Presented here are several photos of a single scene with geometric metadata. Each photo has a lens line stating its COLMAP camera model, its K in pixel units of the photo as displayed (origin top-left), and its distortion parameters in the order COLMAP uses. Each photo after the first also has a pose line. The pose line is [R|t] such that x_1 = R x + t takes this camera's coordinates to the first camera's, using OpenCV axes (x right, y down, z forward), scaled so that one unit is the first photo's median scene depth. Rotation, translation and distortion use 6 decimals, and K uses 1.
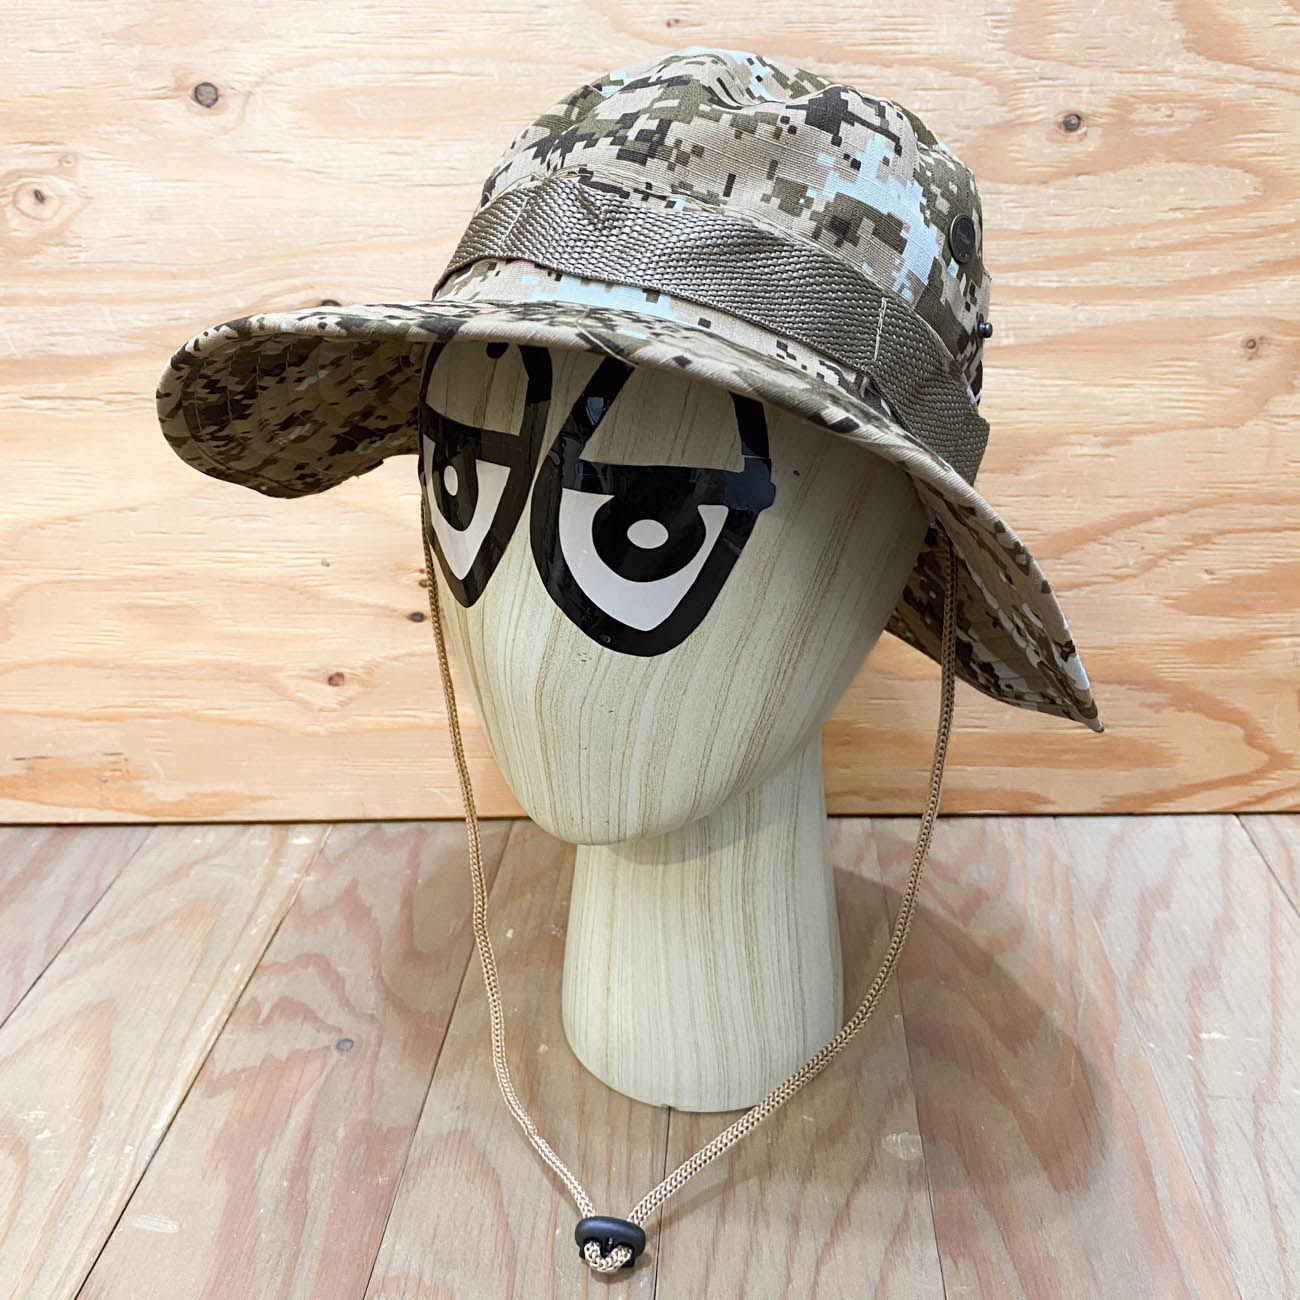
lens RADIAL K [[1370.2, 0, 644.5], [0, 1370.2, 643.9], [0, 0, 1]] dist [-0.012740, 0.000000]
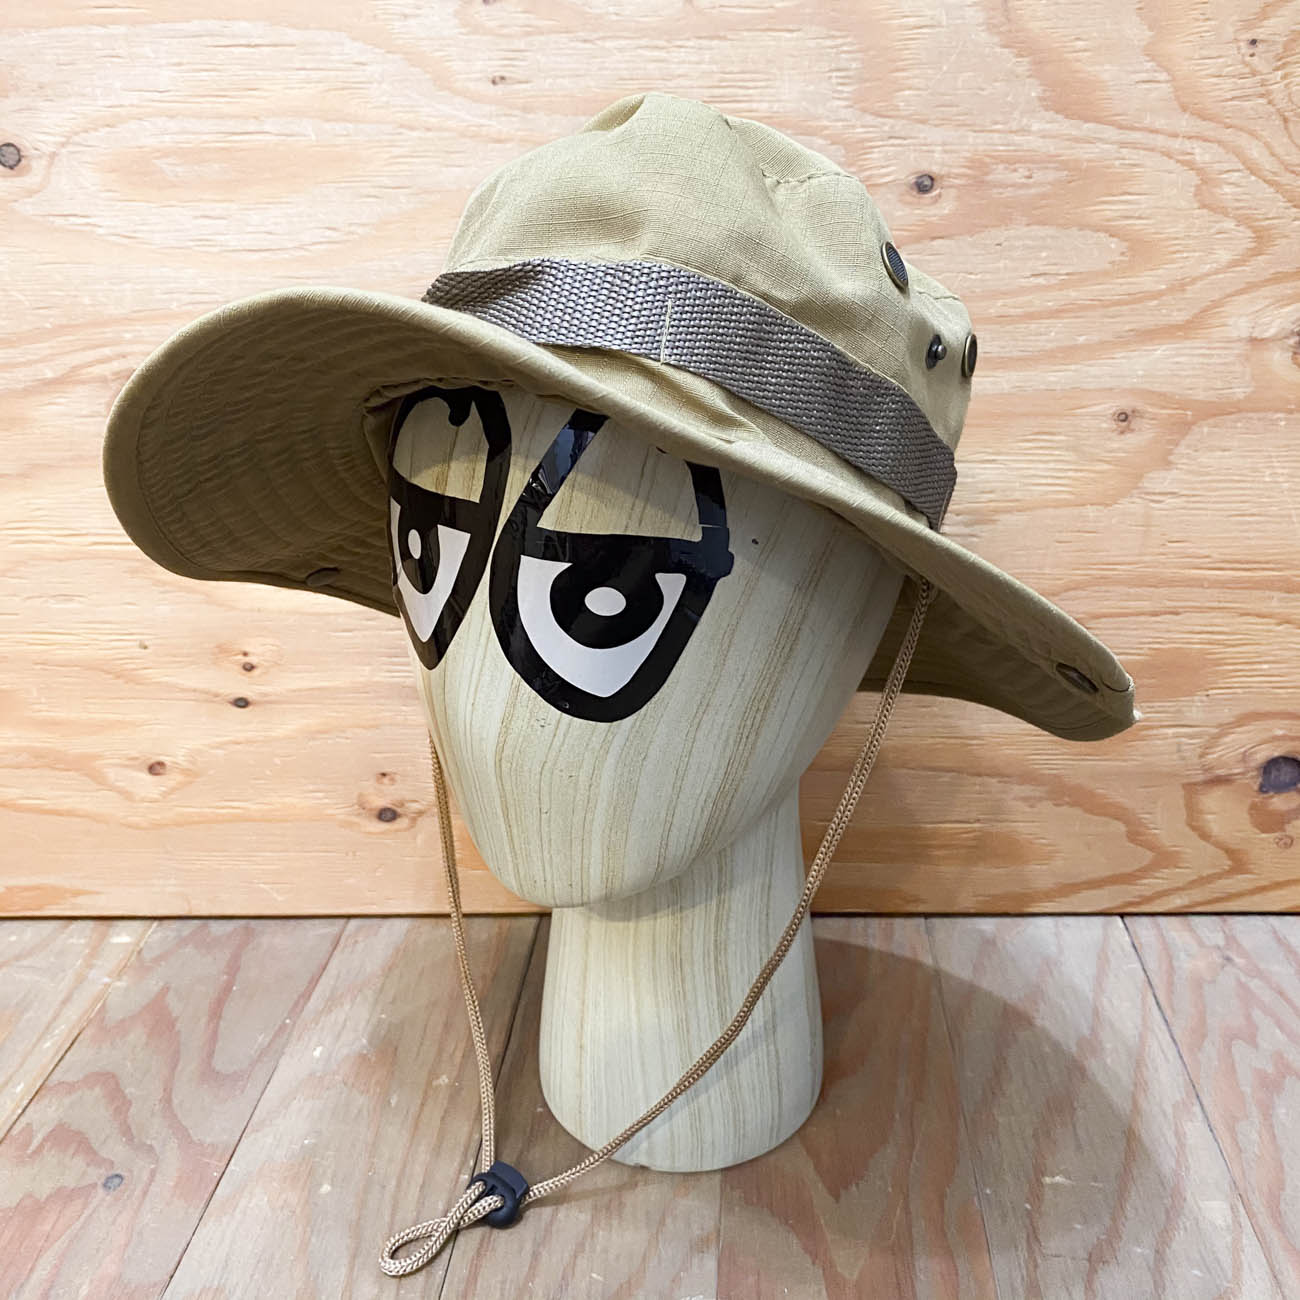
lens RADIAL K [[1370.2, 0, 649.4], [0, 1370.2, 633.2], [0, 0, 1]] dist [-0.012740, 0.000000]
pose [[0.999958, 0.002879, -0.008696, 0.132233], [-0.003088, 0.999704, -0.024122, -0.049450], [0.008624, 0.024148, 0.999671, 0.065280]]
